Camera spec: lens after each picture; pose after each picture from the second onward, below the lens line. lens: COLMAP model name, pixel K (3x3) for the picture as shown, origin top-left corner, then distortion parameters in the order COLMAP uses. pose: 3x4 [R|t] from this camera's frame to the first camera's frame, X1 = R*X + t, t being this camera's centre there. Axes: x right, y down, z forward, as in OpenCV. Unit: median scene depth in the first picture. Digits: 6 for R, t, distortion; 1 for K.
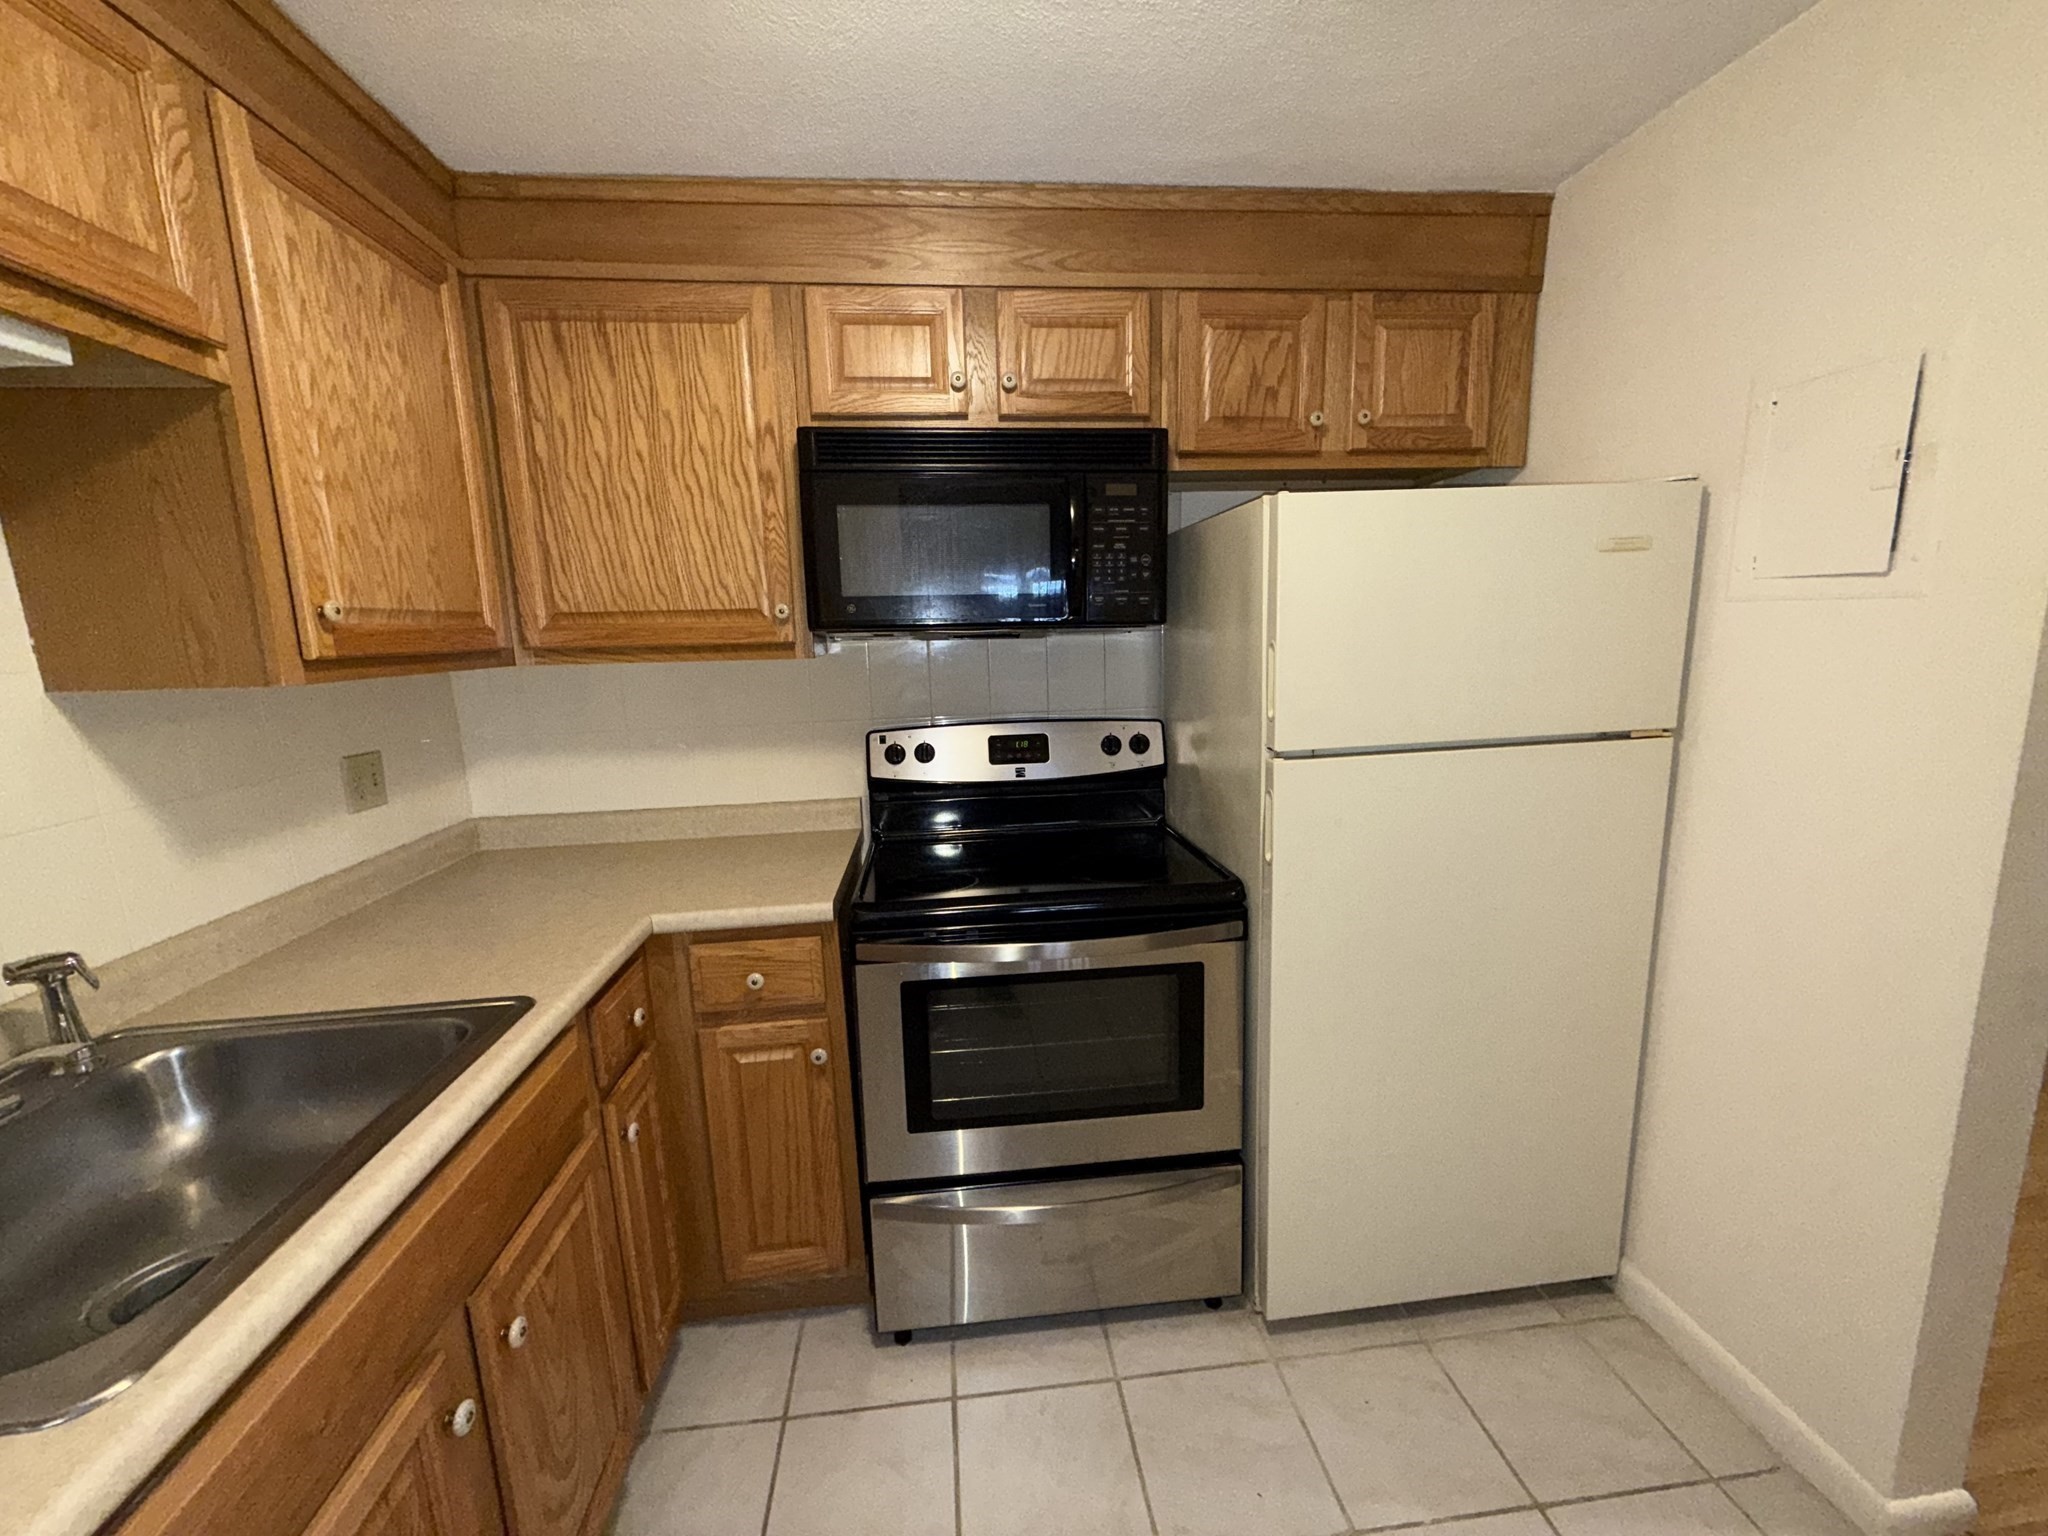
lens RADIAL K [[808.0, 0, 1017.2], [0, 808.0, 773.0], [0, 0, 1]] dist [-0.002098, 0.000652]
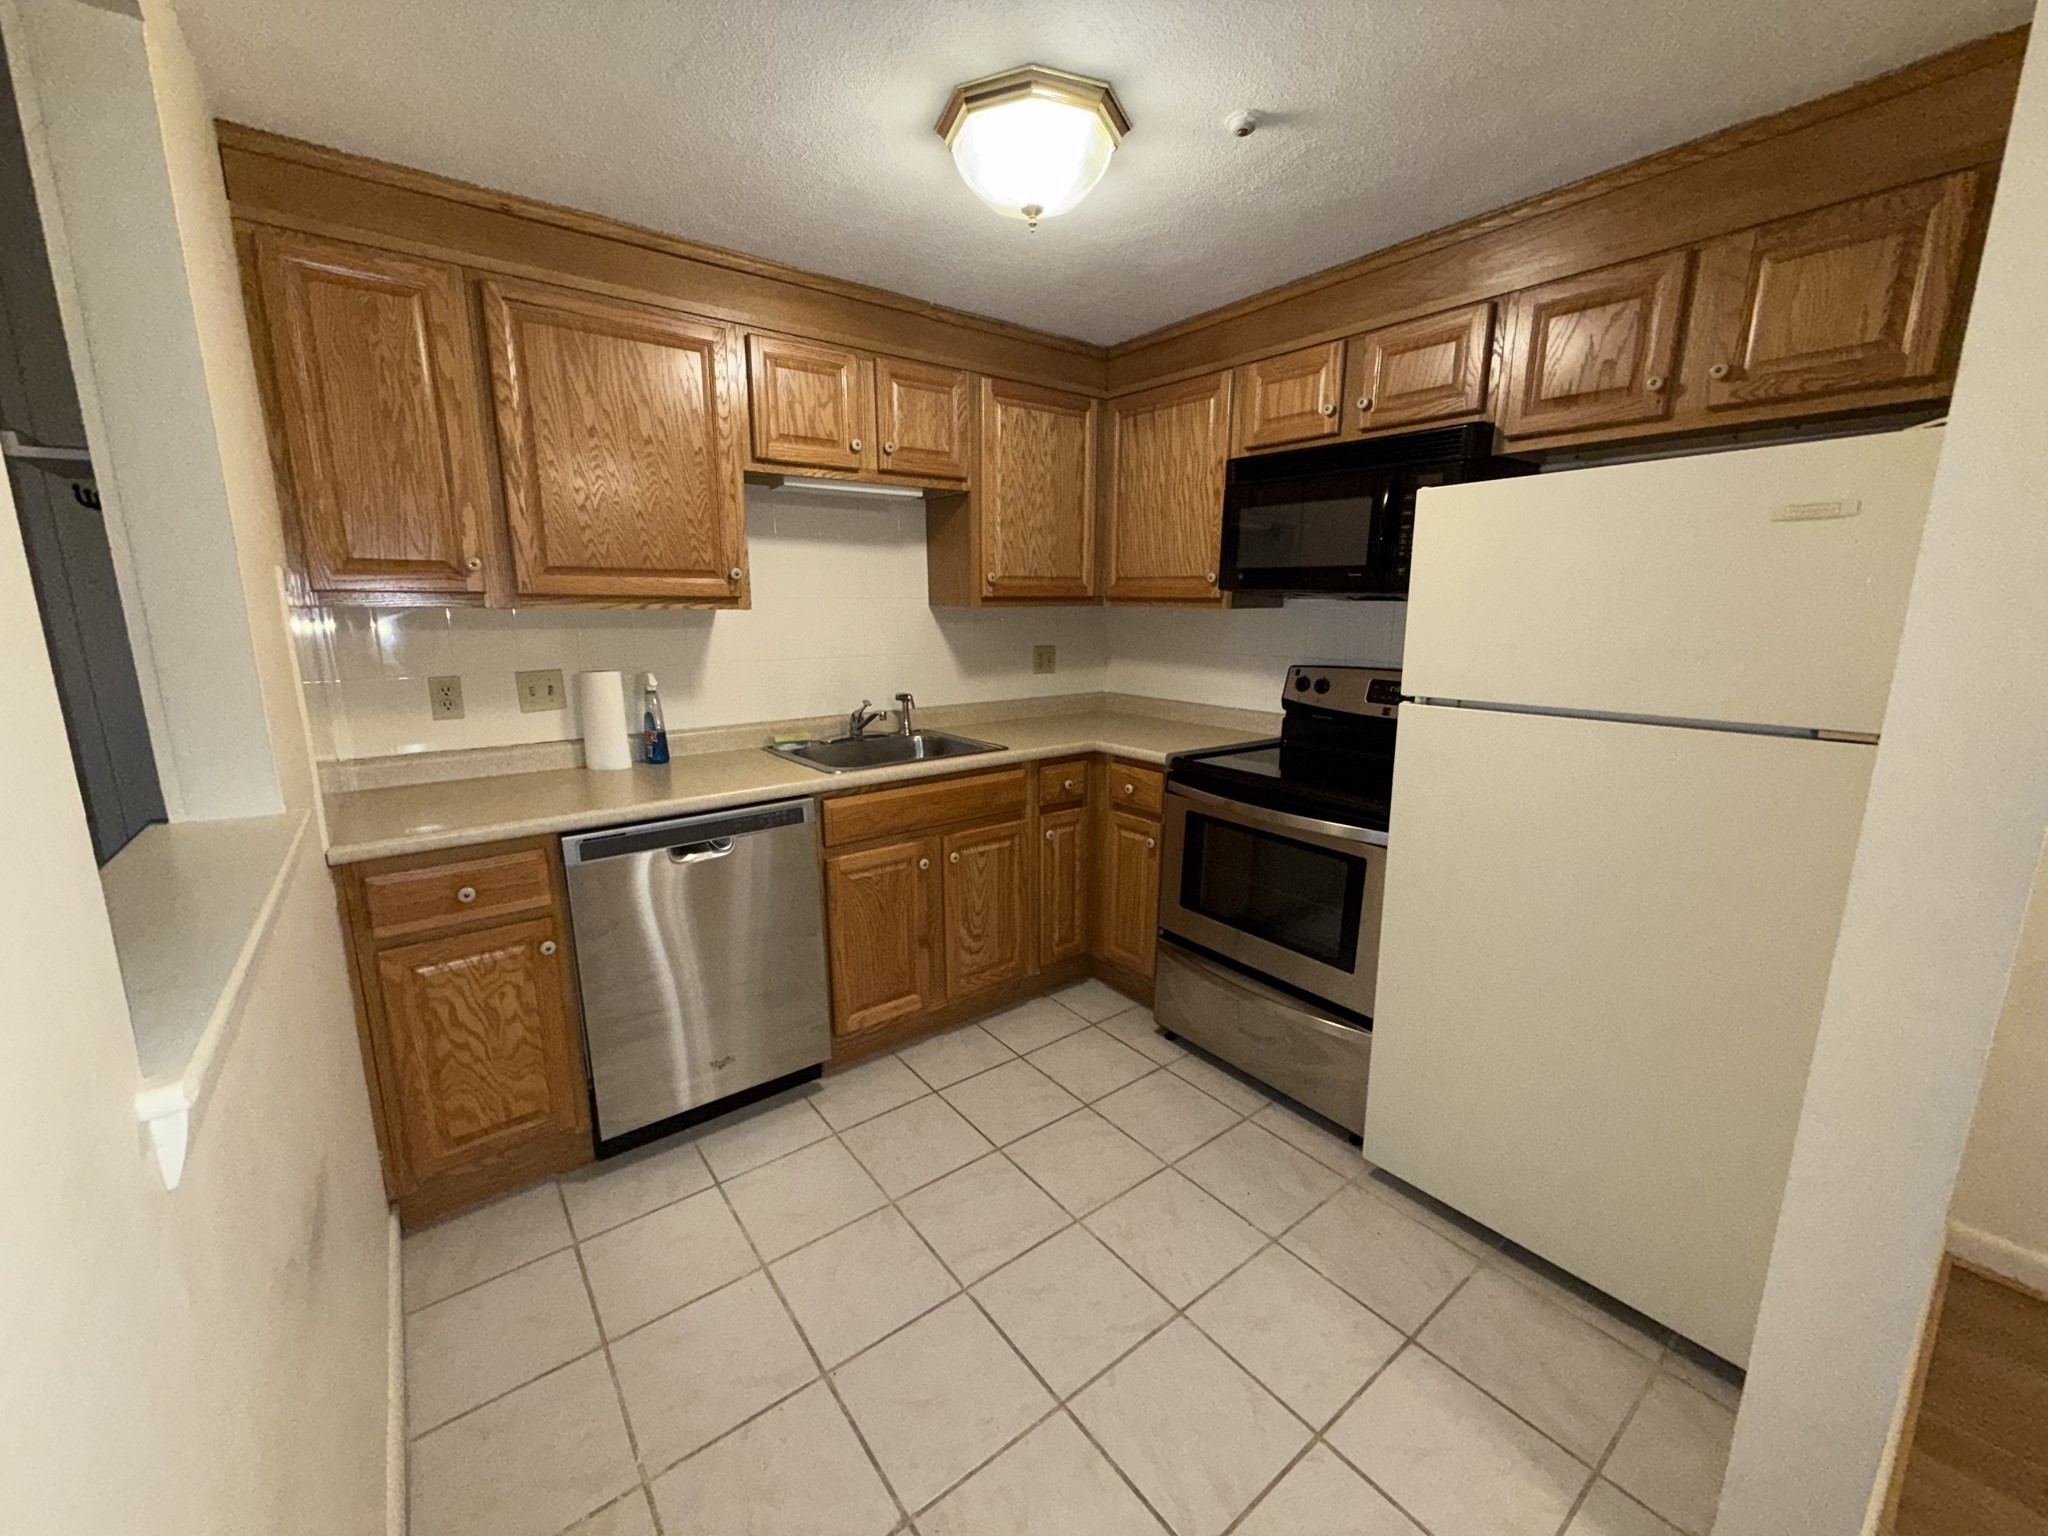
lens RADIAL K [[808.0, 0, 1022.0], [0, 808.0, 772.0], [0, 0, 1]] dist [-0.002098, 0.000652]
pose [[0.524485, 0.207216, -0.825819, 0.952775], [-0.165679, 0.976230, 0.139733, 0.012238], [0.835144, 0.063533, 0.546350, -0.156533]]
